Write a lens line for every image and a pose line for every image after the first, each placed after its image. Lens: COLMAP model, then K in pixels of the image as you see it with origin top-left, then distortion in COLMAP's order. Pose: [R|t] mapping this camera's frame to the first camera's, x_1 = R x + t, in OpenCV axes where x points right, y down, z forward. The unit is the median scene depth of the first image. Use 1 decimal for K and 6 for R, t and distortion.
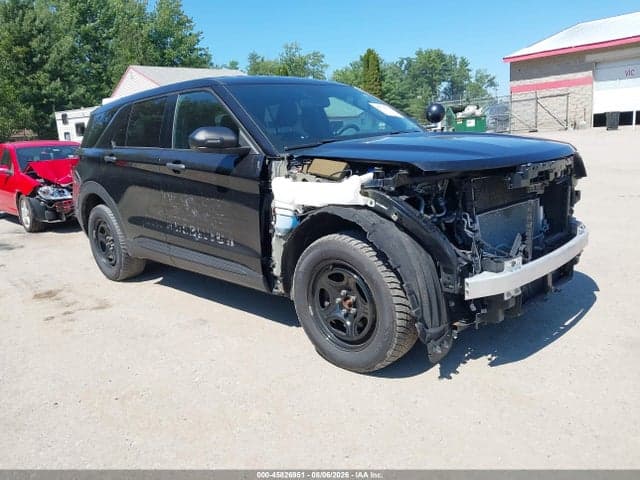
lens RADIAL K [[512.4, 0, 321.5], [0, 512.4, 248.3], [0, 0, 1]] dist [0.030365, -0.015887]
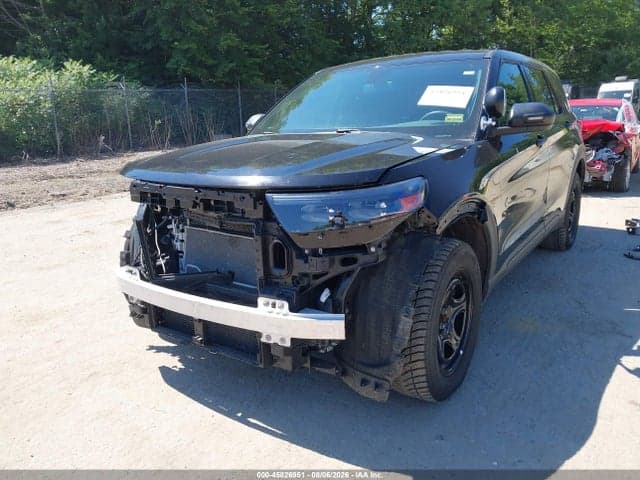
lens RADIAL K [[513.7, 0, 320.0], [0, 513.7, 240.0], [0, 0, 1]] dist [0.091019, -0.063804]
pose [[0.163738, 0.295659, -0.941157, 0.966859], [-0.202397, 0.943805, 0.261279, -0.262129], [0.965518, 0.147706, 0.214377, 0.785946]]
